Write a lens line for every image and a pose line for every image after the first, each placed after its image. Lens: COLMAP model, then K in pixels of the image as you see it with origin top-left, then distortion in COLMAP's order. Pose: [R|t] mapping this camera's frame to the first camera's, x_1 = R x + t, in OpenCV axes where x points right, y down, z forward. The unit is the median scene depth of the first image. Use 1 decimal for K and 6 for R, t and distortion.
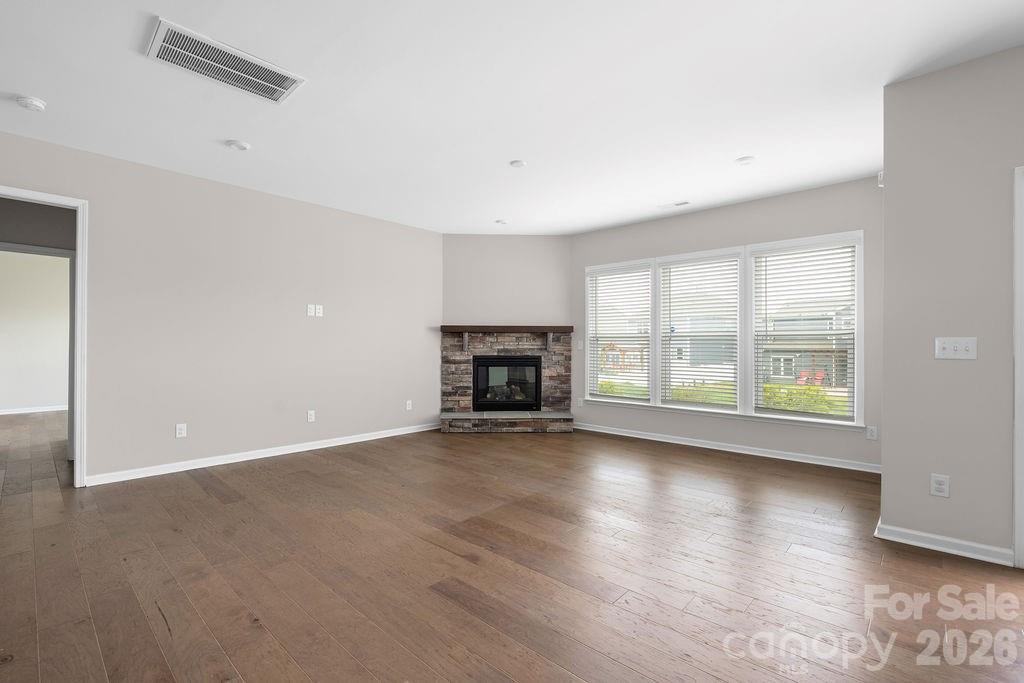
lens RADIAL K [[455.8, 0, 500.3], [0, 455.8, 343.4], [0, 0, 1]] dist [-0.001989, -0.000933]
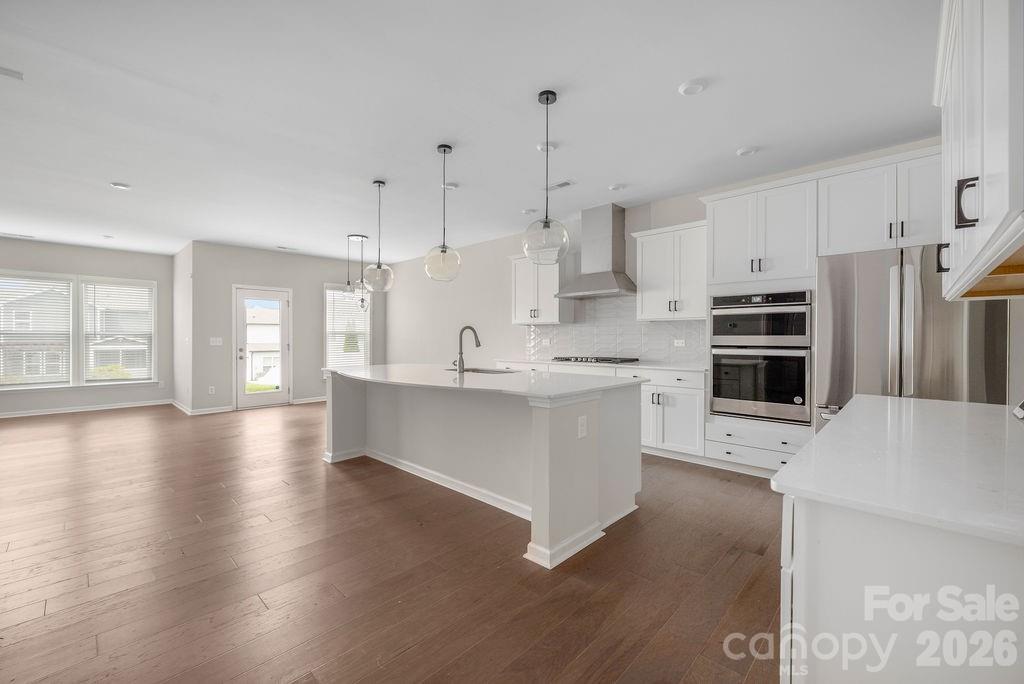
lens RADIAL K [[419.2, 0, 515.3], [0, 419.2, 339.5], [0, 0, 1]] dist [-0.007738, -0.000357]
pose [[0.008012, -0.003181, 0.999963, -0.647484], [-0.003922, 0.999987, 0.003212, -0.007549], [-0.999960, -0.003948, 0.008000, -0.366178]]
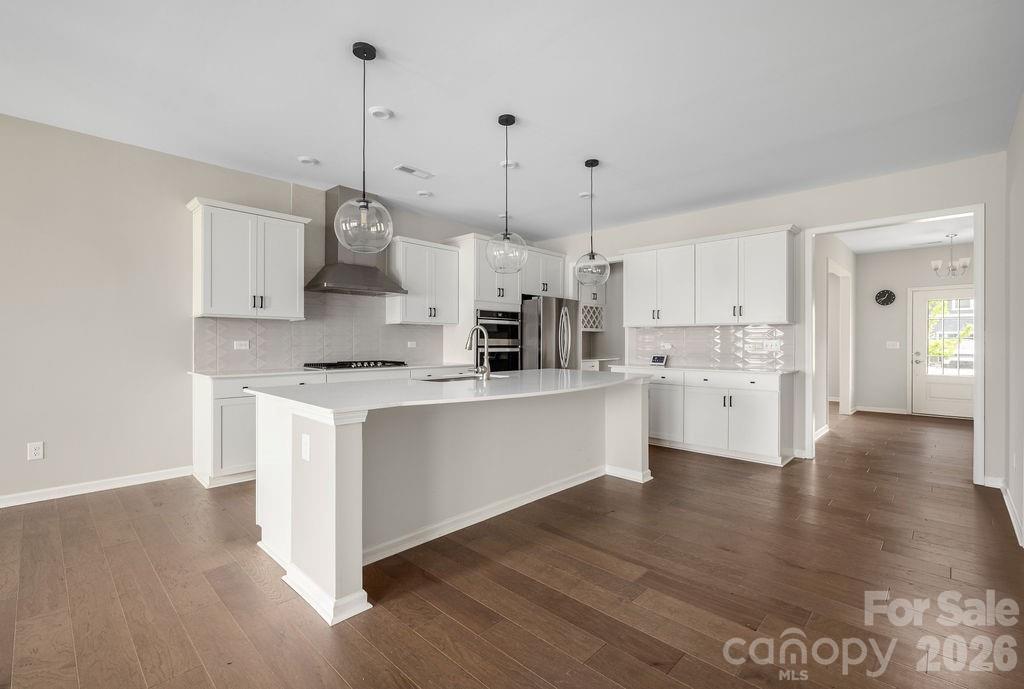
lens RADIAL K [[452.1, 0, 509.3], [0, 452.1, 344.8], [0, 0, 1]] dist [0.000018, -0.001354]
pose [[-0.999833, 0.000168, 0.018271, -0.126458], [0.000122, 0.999997, -0.002509, 0.001832], [-0.018271, -0.002506, -0.999830, 0.219122]]
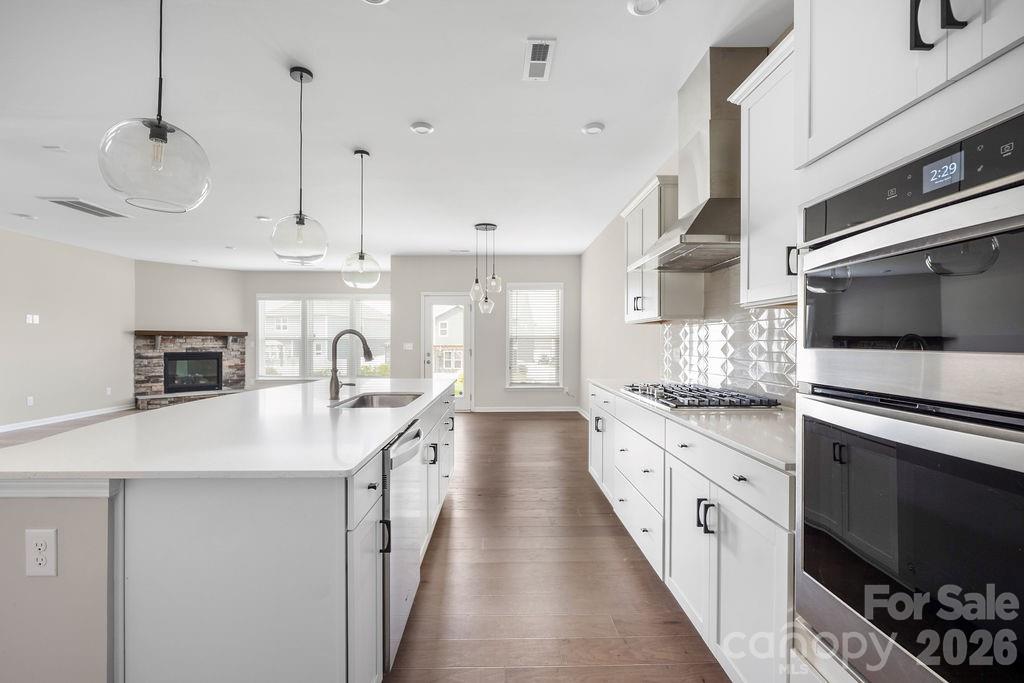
lens RADIAL K [[455.8, 0, 508.6], [0, 455.8, 342.7], [0, 0, 1]] dist [-0.001989, -0.000933]
pose [[0.717439, -0.001426, 0.696620, -0.268174], [-0.003856, 0.999974, 0.006018, -0.014559], [-0.696611, -0.007004, 0.717415, -0.681658]]
